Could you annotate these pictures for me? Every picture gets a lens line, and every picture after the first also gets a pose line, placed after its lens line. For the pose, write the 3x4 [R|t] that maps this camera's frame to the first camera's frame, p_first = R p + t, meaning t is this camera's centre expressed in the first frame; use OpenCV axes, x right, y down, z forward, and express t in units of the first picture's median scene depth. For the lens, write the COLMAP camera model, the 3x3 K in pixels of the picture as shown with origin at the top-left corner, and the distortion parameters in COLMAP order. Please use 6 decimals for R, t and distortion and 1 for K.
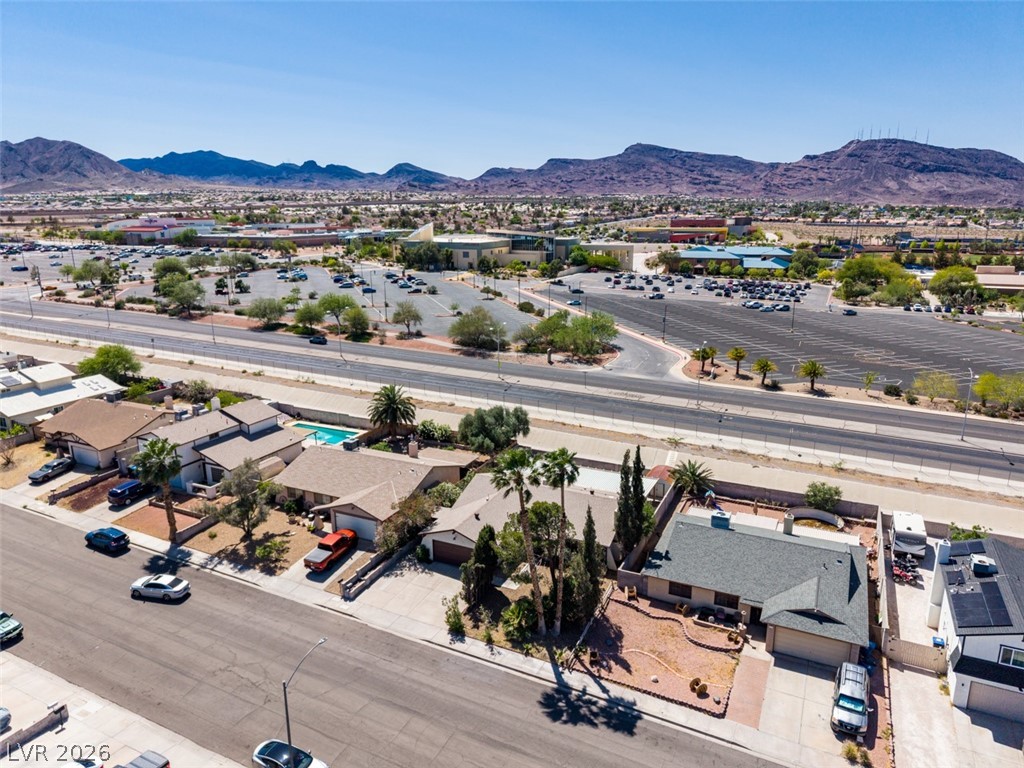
lens RADIAL K [[685.1, 0, 512.0], [0, 685.1, 384.0], [0, 0, 1]] dist [0.032547, -0.036212]
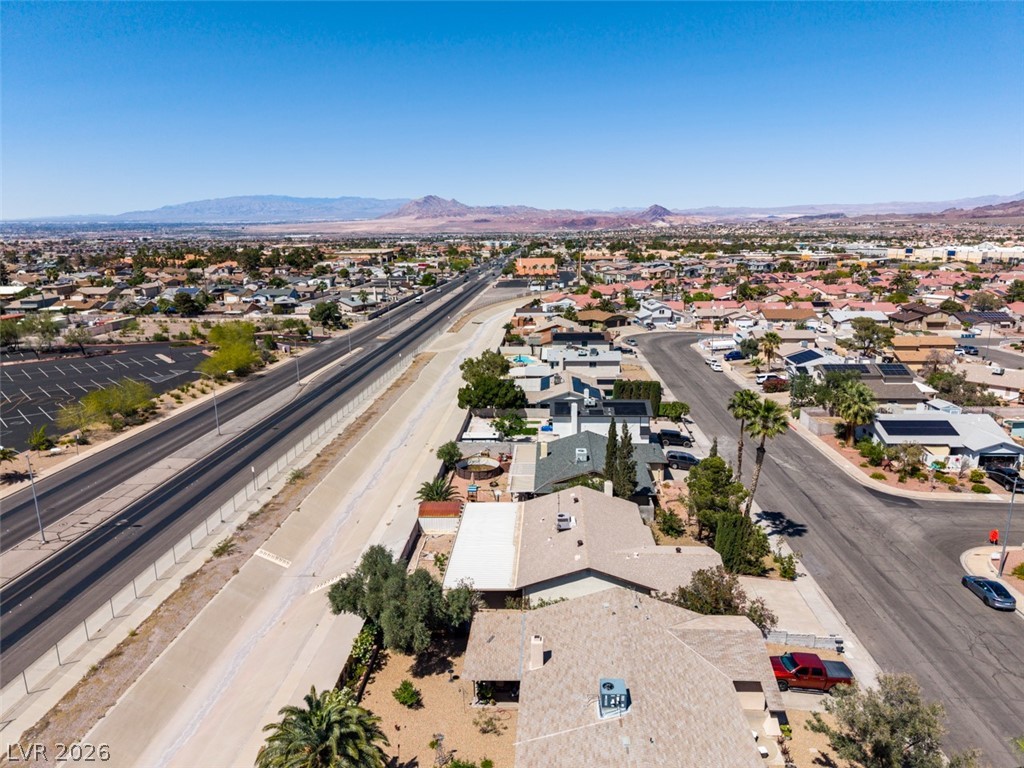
lens RADIAL K [[685.1, 0, 512.0], [0, 685.1, 384.0], [0, 0, 1]] dist [0.032547, -0.036212]
pose [[-0.386676, -0.209603, 0.898080, -0.367545], [0.241976, 0.916650, 0.318121, -0.174009], [-0.889904, 0.340324, -0.303727, 0.702293]]
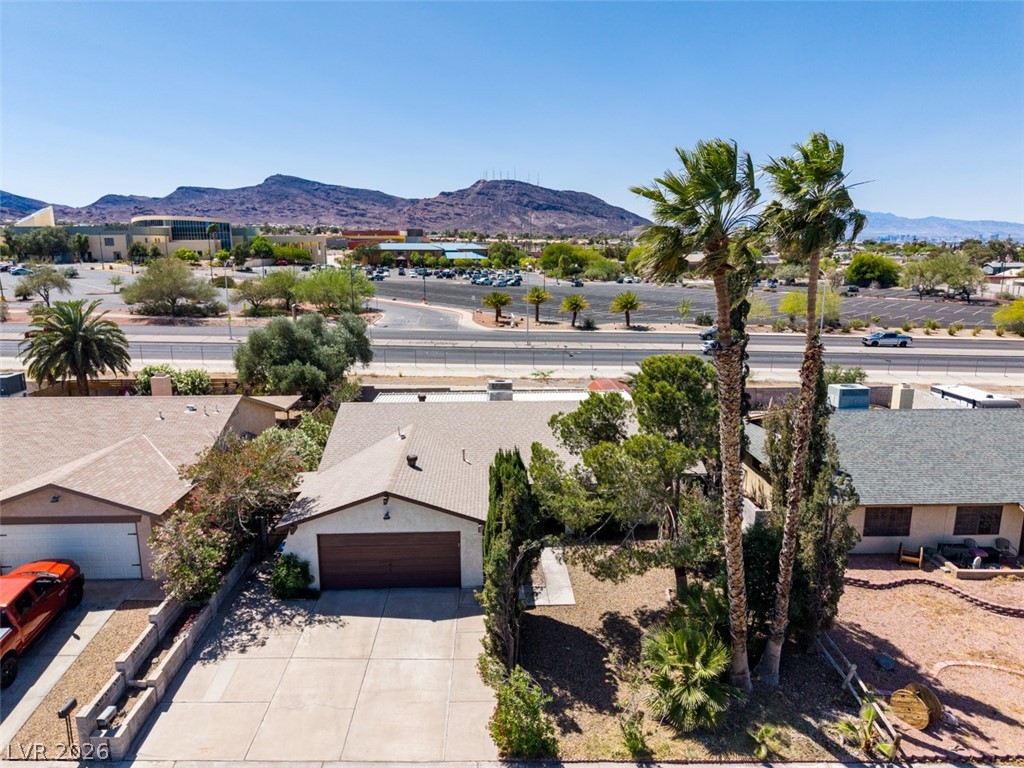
lens RADIAL K [[695.5, 0, 499.3], [0, 695.5, 385.0], [0, 0, 1]] dist [0.026662, -0.034675]
pose [[0.891053, -0.088833, 0.445121, -0.095576], [0.111135, 0.993511, -0.024199, 0.081742], [-0.440083, 0.071031, 0.895143, 0.297833]]
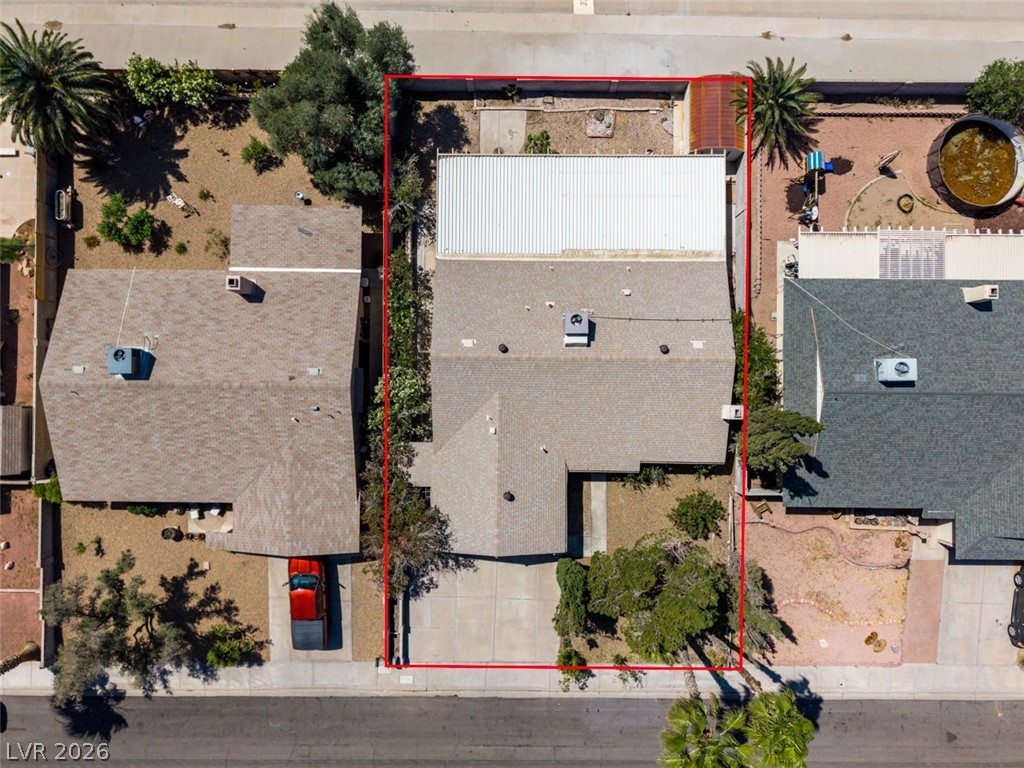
lens RADIAL K [[685.1, 0, 512.0], [0, 685.1, 384.0], [0, 0, 1]] dist [0.032547, -0.036212]
pose [[0.904411, -0.426593, 0.007704, -0.005993], [0.106505, 0.243210, 0.964109, -0.202393], [-0.413155, -0.871130, 0.265396, 0.466216]]
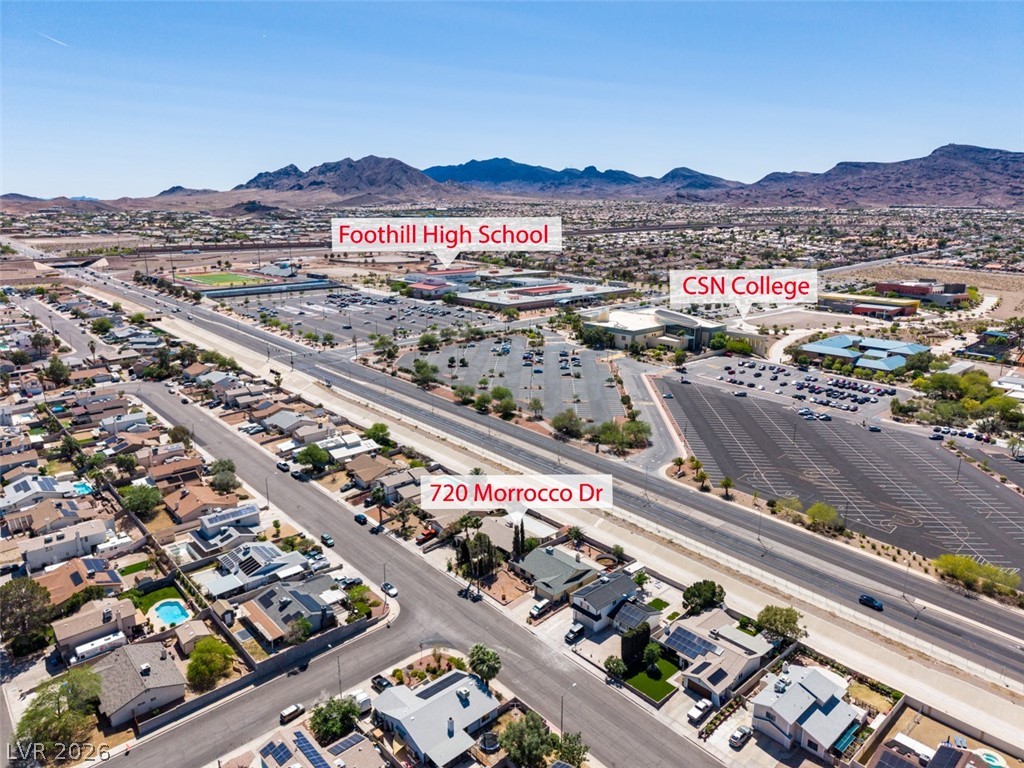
lens RADIAL K [[685.1, 0, 512.0], [0, 685.1, 384.0], [0, 0, 1]] dist [0.032547, -0.036212]
pose [[0.926537, 0.099843, -0.362712, 0.524844], [-0.099291, 0.994853, 0.020214, -0.242346], [0.362864, 0.017285, 0.931682, -0.776875]]
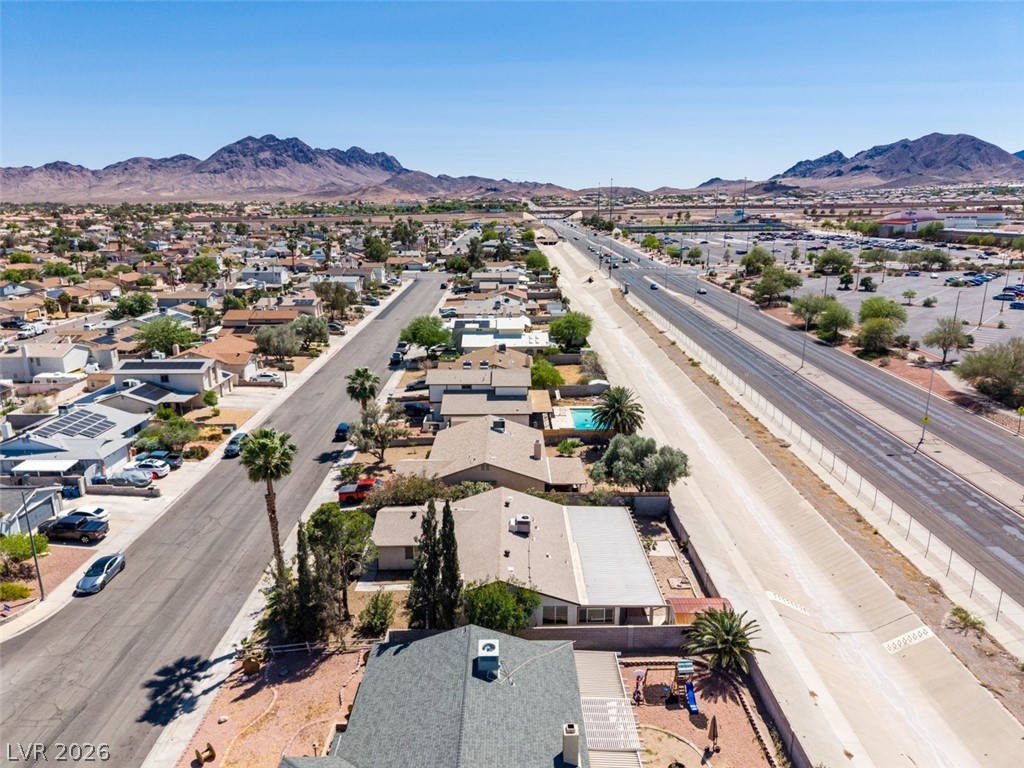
lens RADIAL K [[685.1, 0, 512.0], [0, 685.1, 384.0], [0, 0, 1]] dist [0.032547, -0.036212]
pose [[0.440209, 0.227735, -0.868535, 0.396813], [-0.220747, 0.965062, 0.141161, -0.071834], [0.870337, 0.129587, 0.475100, 0.324784]]
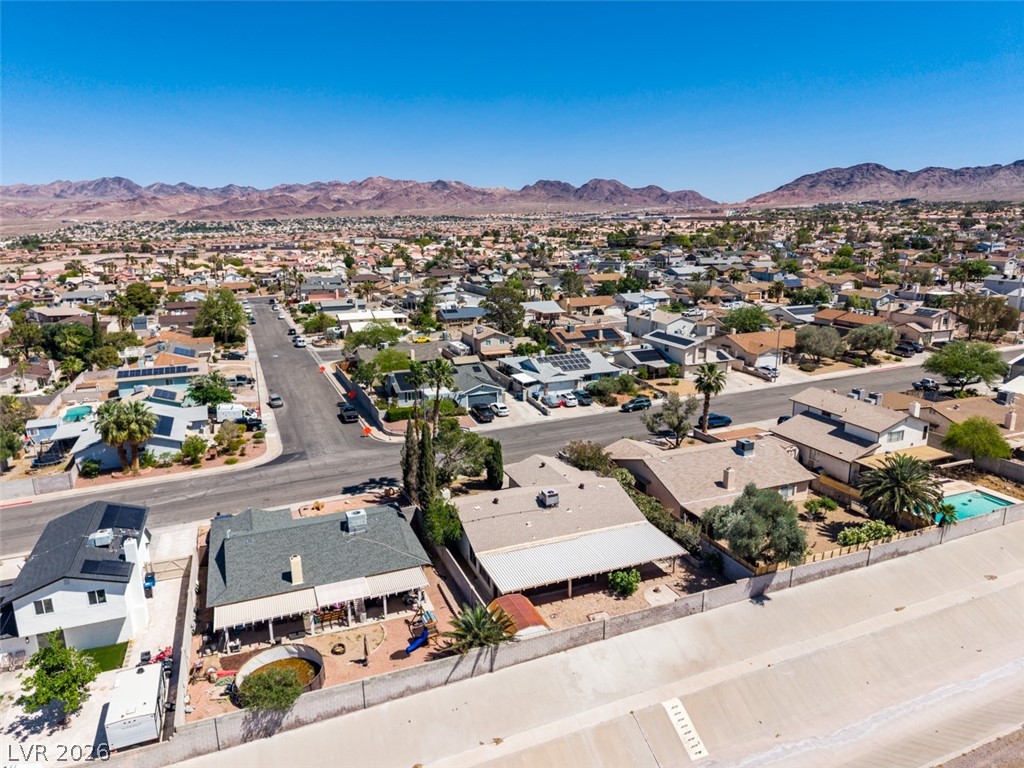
lens RADIAL K [[685.1, 0, 512.0], [0, 685.1, 384.0], [0, 0, 1]] dist [0.032547, -0.036212]
pose [[-0.672111, 0.190625, -0.715492, 0.390049], [-0.169462, 0.901046, 0.399248, -0.189207], [0.720798, 0.389588, -0.573299, 0.787727]]
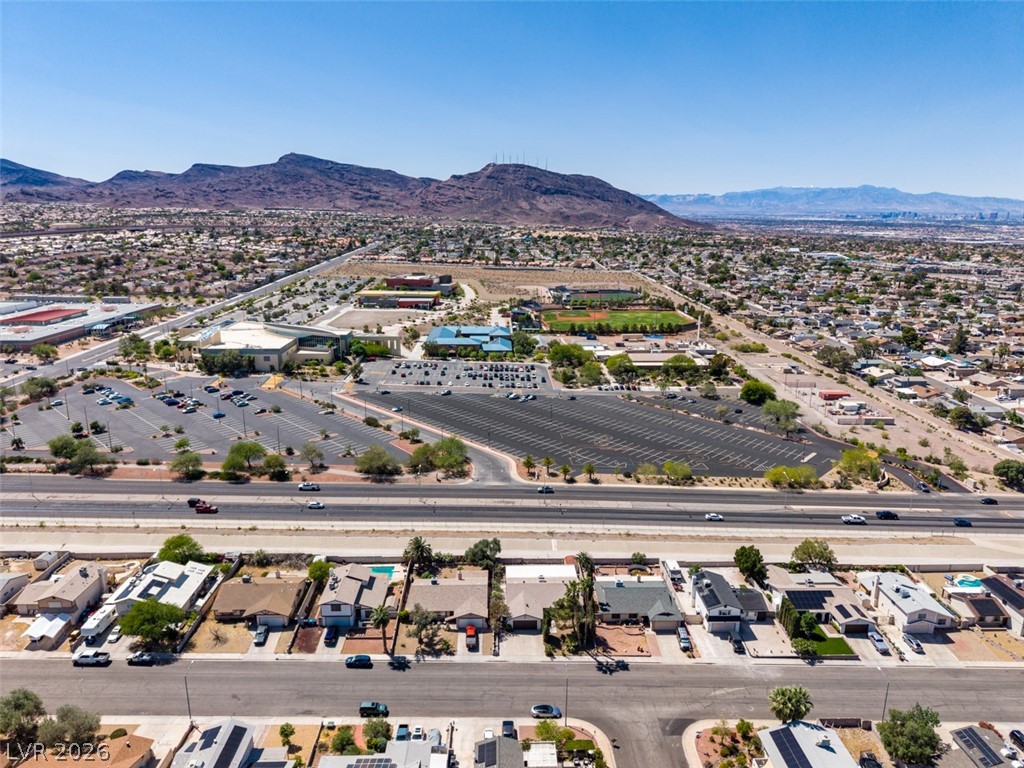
lens RADIAL K [[685.1, 0, 512.0], [0, 685.1, 384.0], [0, 0, 1]] dist [0.032547, -0.036212]
pose [[0.887707, -0.101111, 0.449170, -0.527244], [0.103030, 0.994472, 0.020241, -0.296568], [-0.448733, 0.028310, 0.893217, -0.521670]]
